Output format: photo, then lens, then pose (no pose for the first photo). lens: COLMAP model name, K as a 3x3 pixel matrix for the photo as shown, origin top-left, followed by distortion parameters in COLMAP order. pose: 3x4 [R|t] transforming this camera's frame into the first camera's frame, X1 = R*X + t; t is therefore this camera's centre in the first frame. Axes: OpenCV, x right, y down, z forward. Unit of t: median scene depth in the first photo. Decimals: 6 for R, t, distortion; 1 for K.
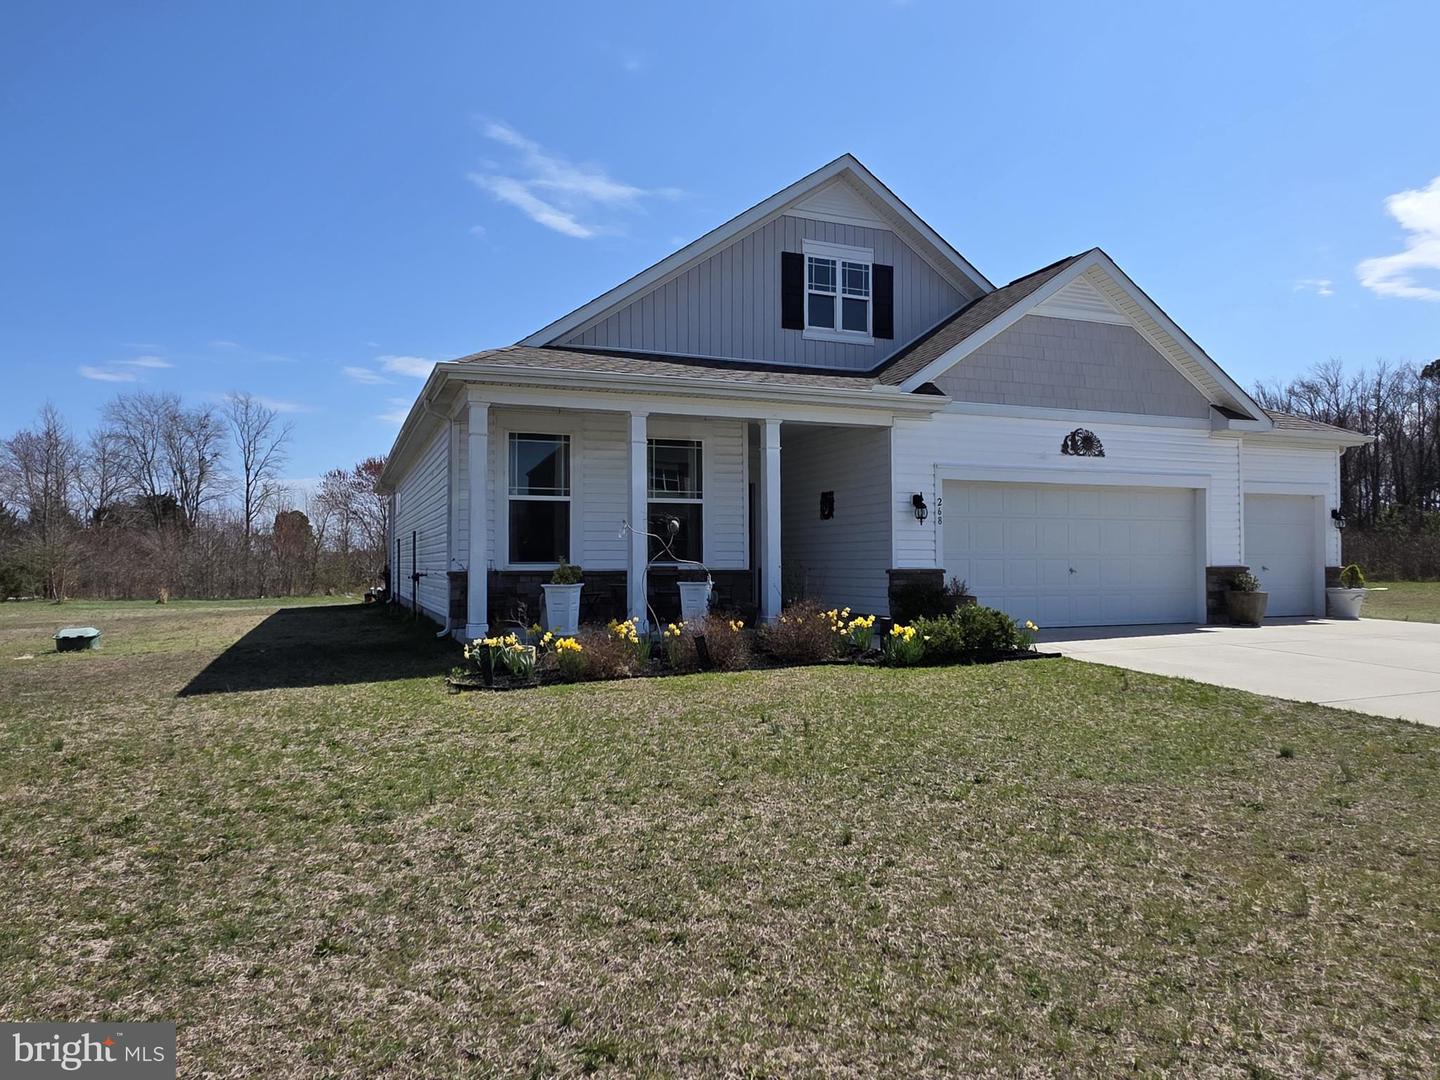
lens RADIAL K [[939.6, 0, 720.8], [0, 939.6, 545.2], [0, 0, 1]] dist [0.004984, -0.001645]
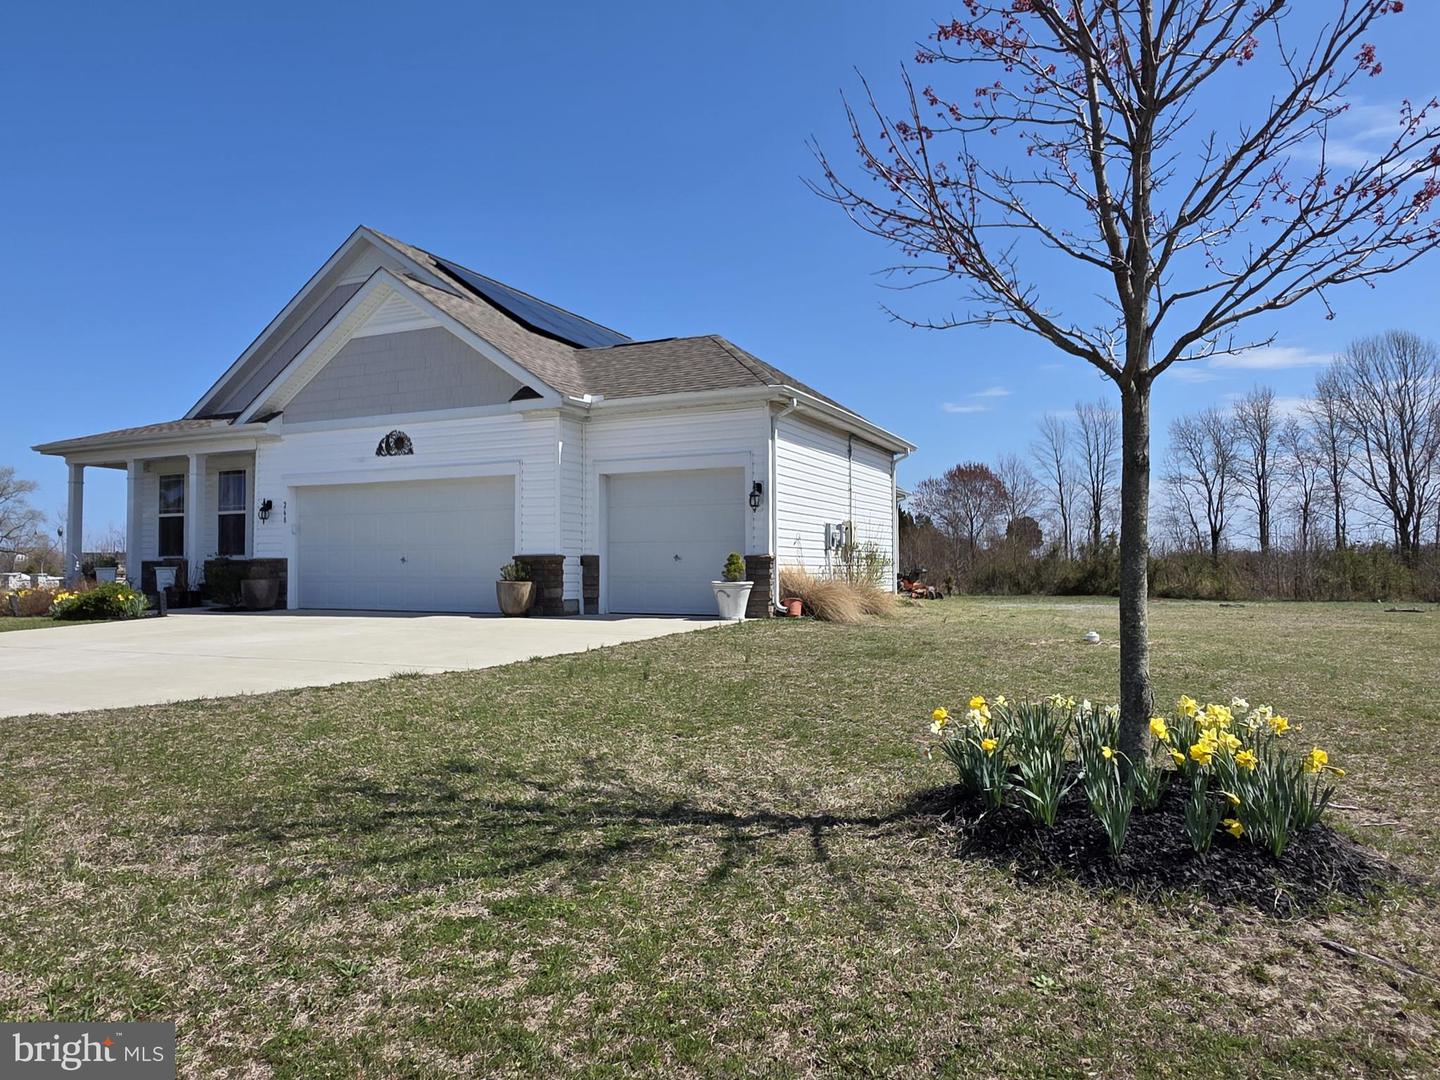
lens RADIAL K [[939.6, 0, 720.8], [0, 939.6, 545.2], [0, 0, 1]] dist [0.004984, -0.001645]
pose [[0.705586, -0.017767, -0.708401, 1.428919], [0.012797, 0.999842, -0.012330, 0.028492], [0.708508, -0.000366, 0.705702, 0.492316]]
